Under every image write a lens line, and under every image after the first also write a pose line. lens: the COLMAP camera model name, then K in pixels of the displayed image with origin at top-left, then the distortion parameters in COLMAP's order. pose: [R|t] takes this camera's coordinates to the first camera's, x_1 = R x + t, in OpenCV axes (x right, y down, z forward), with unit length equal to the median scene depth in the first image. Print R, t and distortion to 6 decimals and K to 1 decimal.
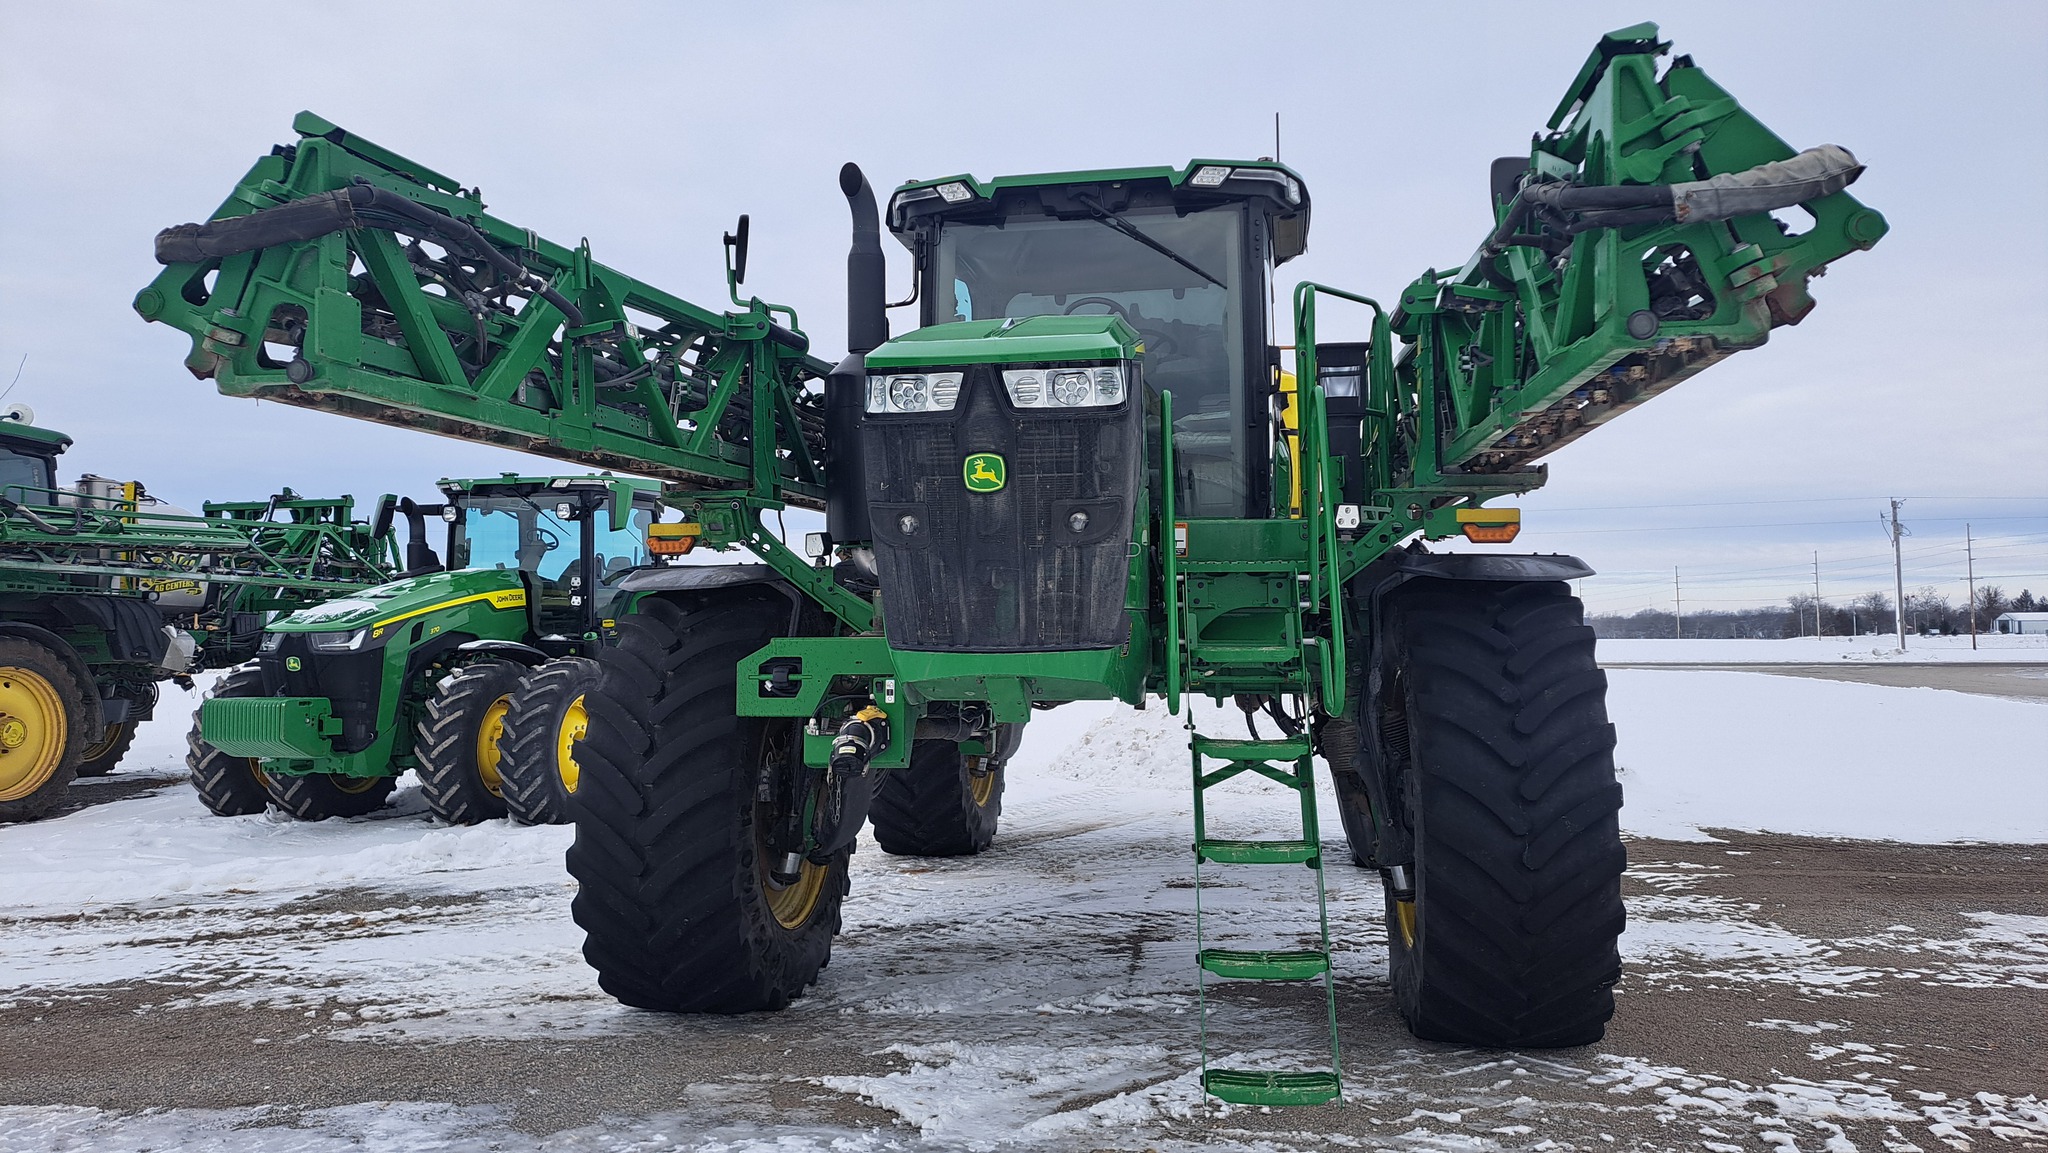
lens RADIAL K [[1482.3, 0, 1045.0], [0, 1482.3, 551.5], [0, 0, 1]] dist [0.097632, -0.114739]
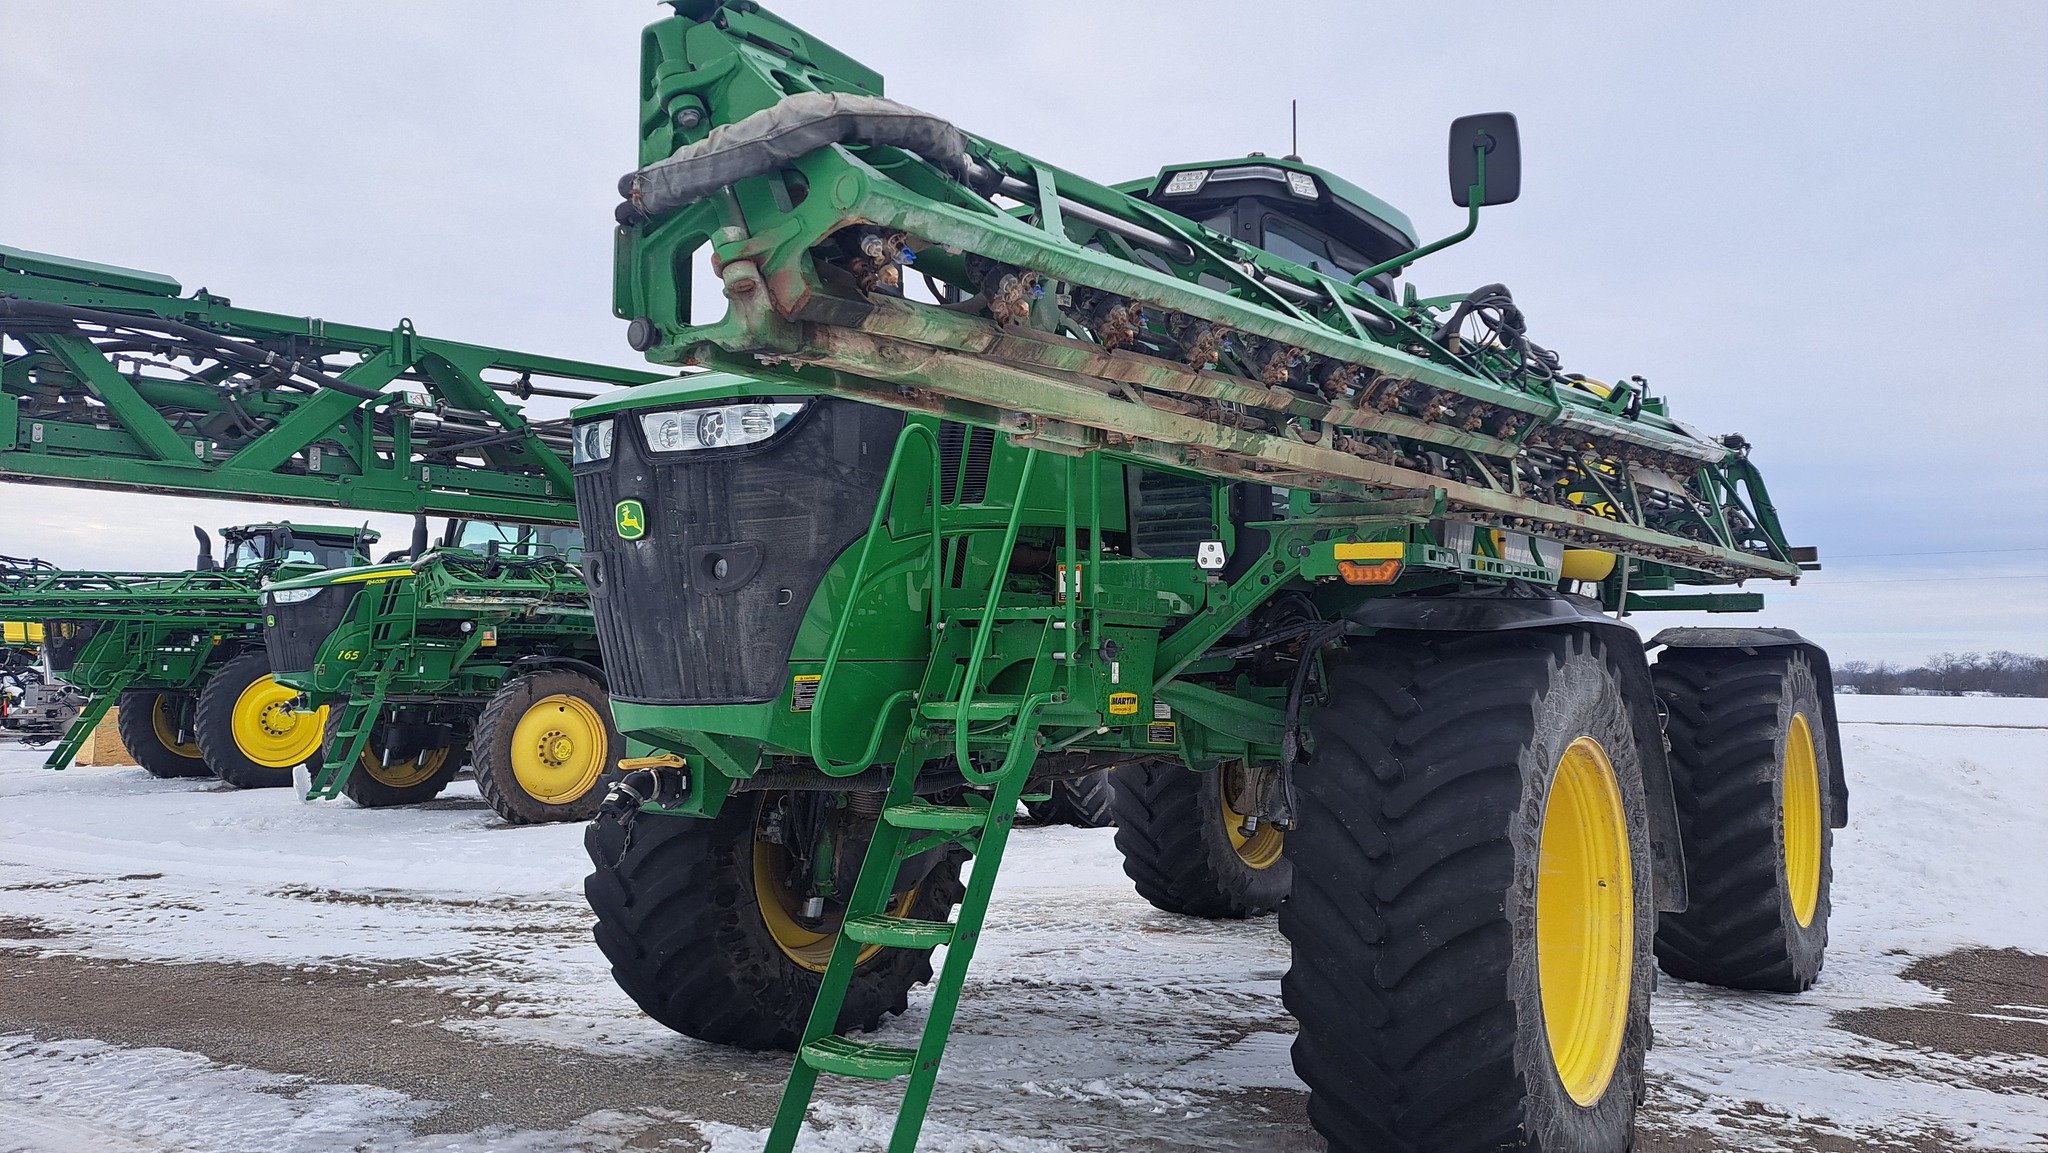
lens RADIAL K [[1476.1, 0, 1025.0], [0, 1476.1, 540.3], [0, 0, 1]] dist [0.079276, -0.168794]
pose [[0.902028, -0.023782, -0.431021, 0.410916], [0.008092, 0.999237, -0.038199, 0.000011], [0.431601, 0.030969, 0.901533, 0.151940]]
